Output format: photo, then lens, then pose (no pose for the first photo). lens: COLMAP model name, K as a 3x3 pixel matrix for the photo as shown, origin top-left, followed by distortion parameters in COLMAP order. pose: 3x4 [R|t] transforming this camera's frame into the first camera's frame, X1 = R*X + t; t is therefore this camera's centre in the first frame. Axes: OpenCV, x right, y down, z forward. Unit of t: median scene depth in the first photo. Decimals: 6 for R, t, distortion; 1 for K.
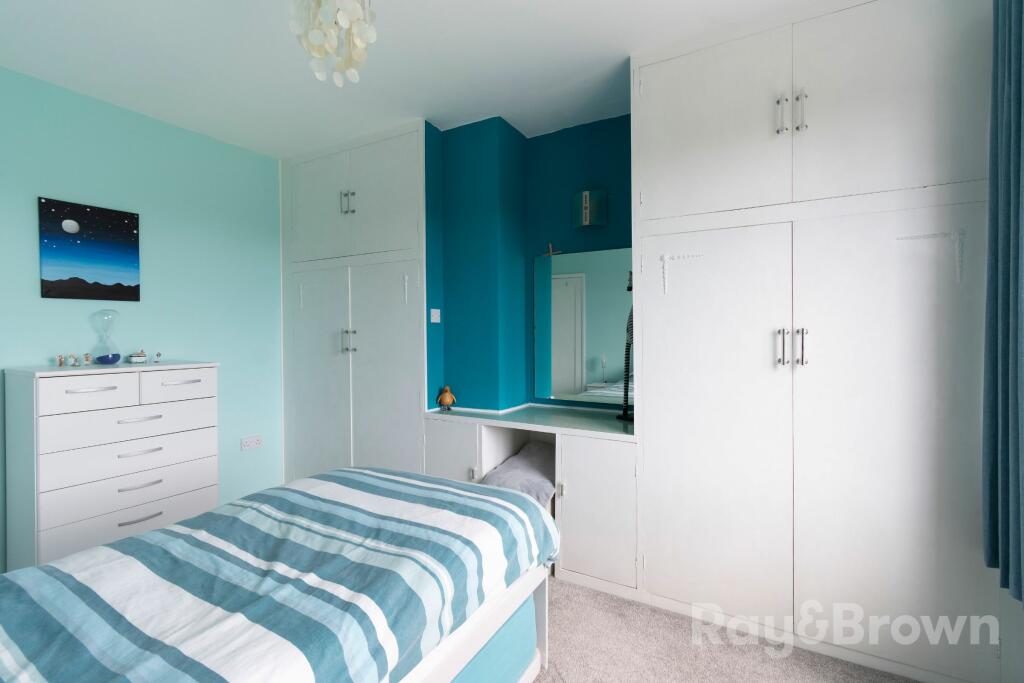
lens RADIAL K [[456.9, 0, 512.0], [0, 456.9, 341.5], [0, 0, 1]] dist [0.002792, 0.000167]
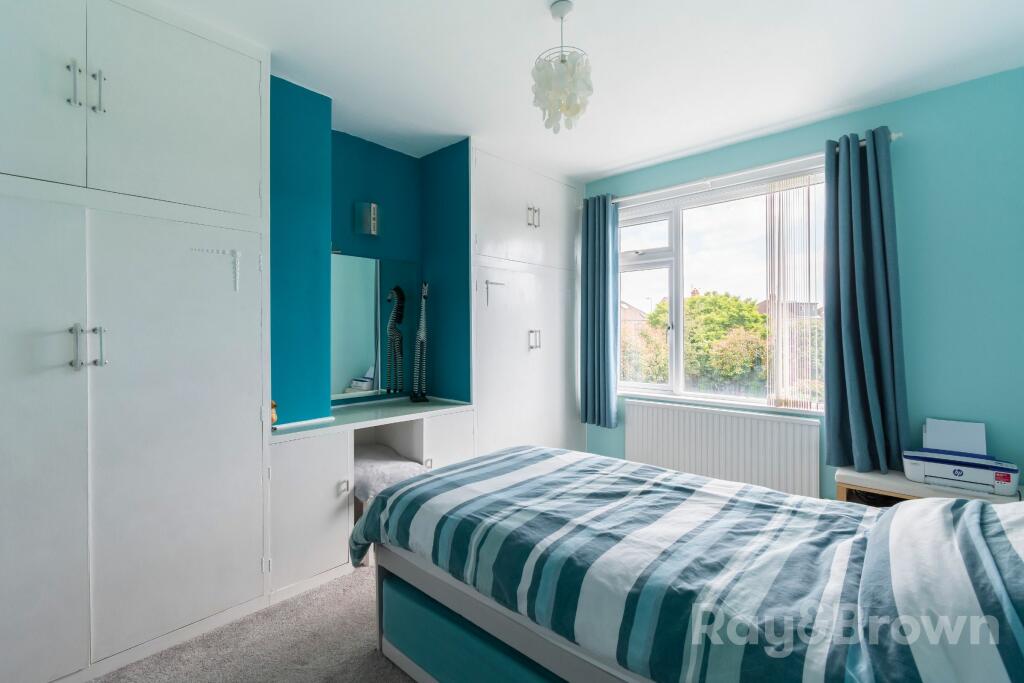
lens RADIAL K [[447.1, 0, 512.0], [0, 447.1, 341.5], [0, 0, 1]] dist [-0.008045, -0.000363]
pose [[0.230322, -0.016632, 0.972972, -1.087445], [0.026545, 0.999589, 0.010803, 0.000010], [-0.972752, 0.023339, 0.230669, 0.582439]]
